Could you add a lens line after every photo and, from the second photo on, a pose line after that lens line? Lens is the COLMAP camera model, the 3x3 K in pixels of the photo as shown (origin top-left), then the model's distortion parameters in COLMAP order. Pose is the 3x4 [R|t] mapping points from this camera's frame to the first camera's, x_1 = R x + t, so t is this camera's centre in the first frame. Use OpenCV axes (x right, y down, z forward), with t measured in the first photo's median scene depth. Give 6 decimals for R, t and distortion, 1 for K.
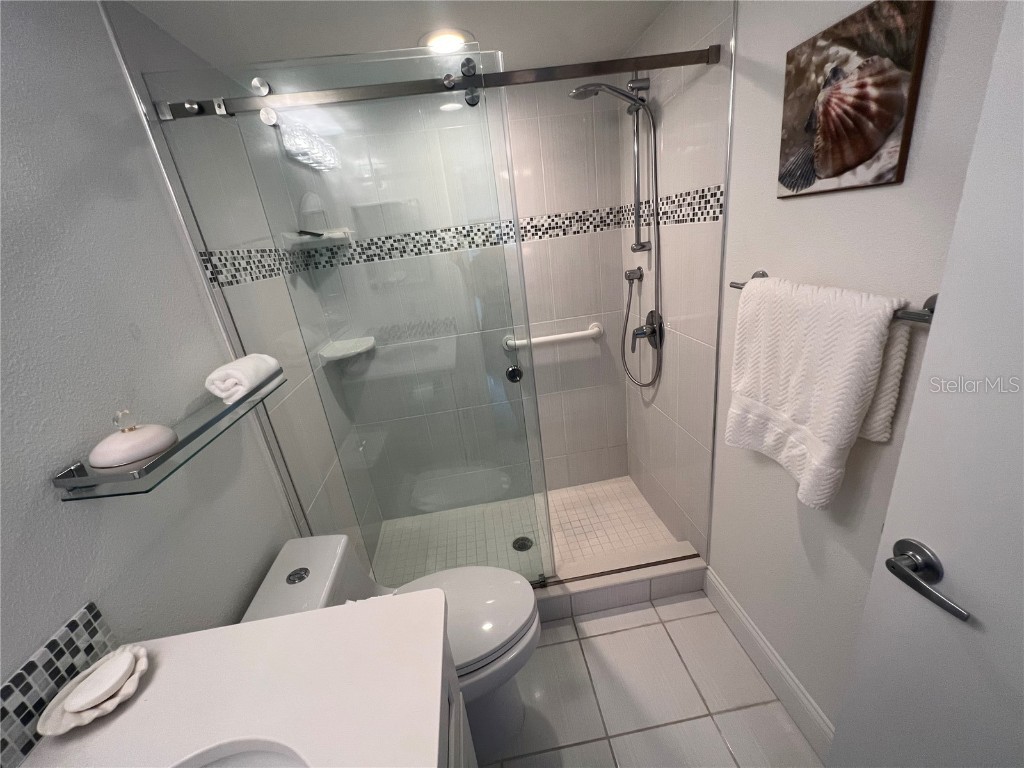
lens RADIAL K [[410.4, 0, 514.3], [0, 410.4, 384.5], [0, 0, 1]] dist [-0.001728, 0.000767]
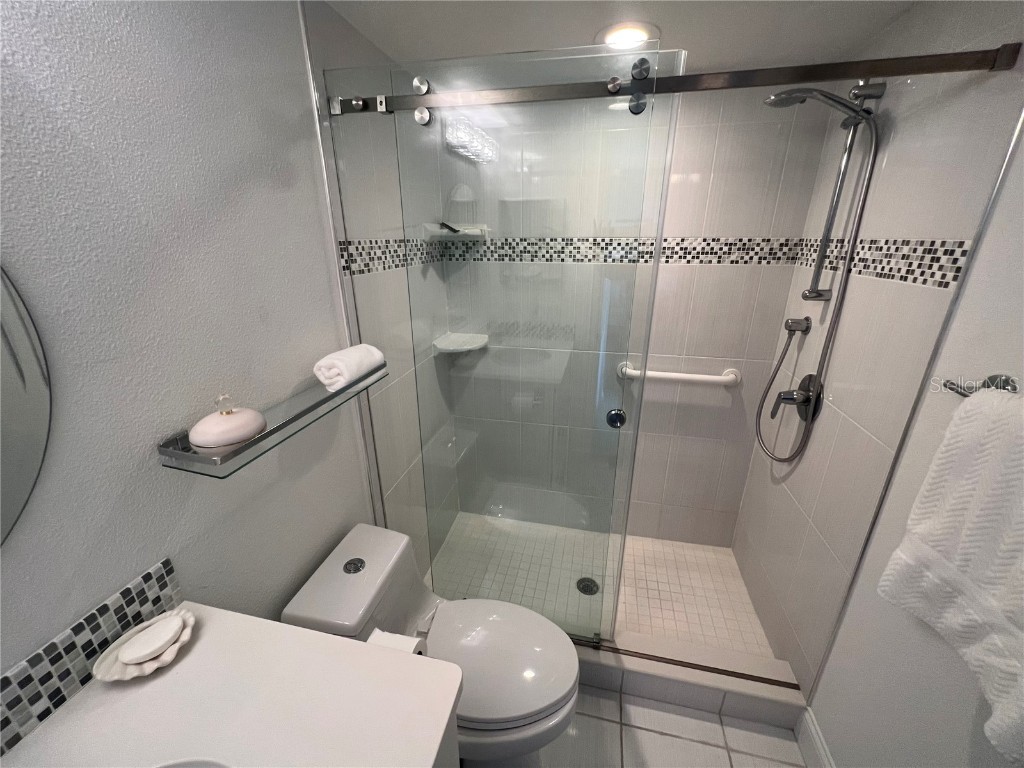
lens RADIAL K [[410.4, 0, 513.6], [0, 410.4, 384.3], [0, 0, 1]] dist [-0.001728, 0.000767]
pose [[0.935342, 0.227798, -0.270635, 0.017383], [-0.222811, 0.973607, 0.049445, -0.099843], [0.274756, 0.014052, 0.961411, 0.098362]]
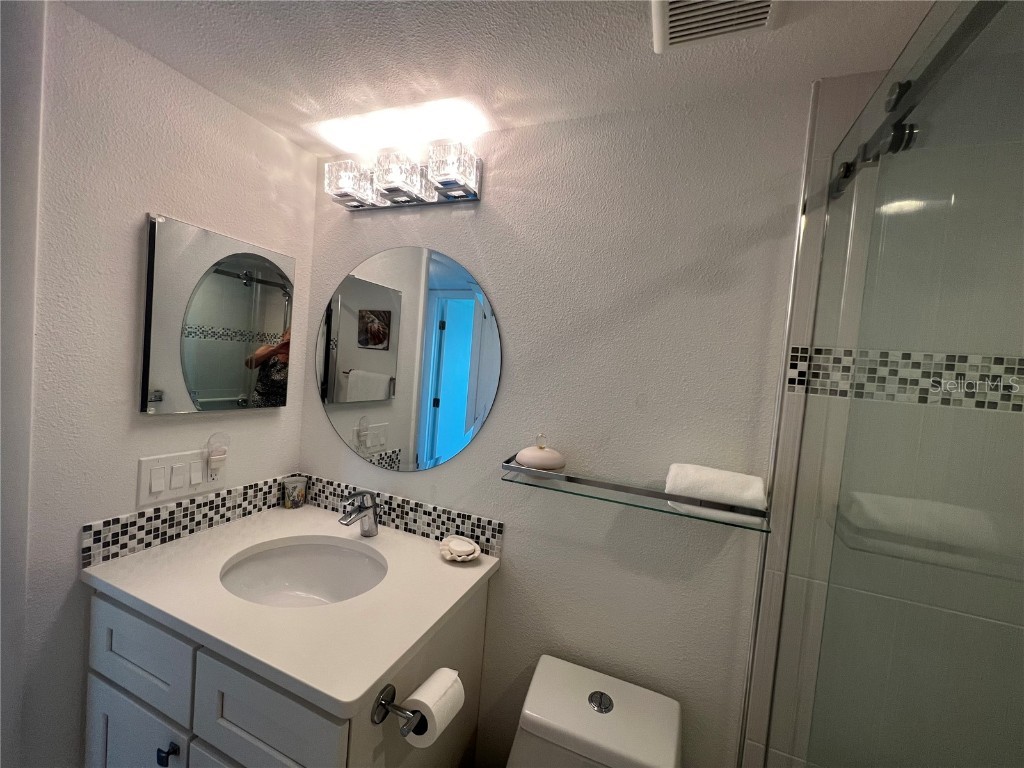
lens RADIAL K [[410.4, 0, 512.7], [0, 410.4, 384.8], [0, 0, 1]] dist [-0.001728, 0.000767]
pose [[-0.495628, 0.131464, -0.858528, 0.181499], [-0.318968, 0.891855, 0.320708, -0.290269], [0.807844, 0.432795, -0.400096, 0.776673]]
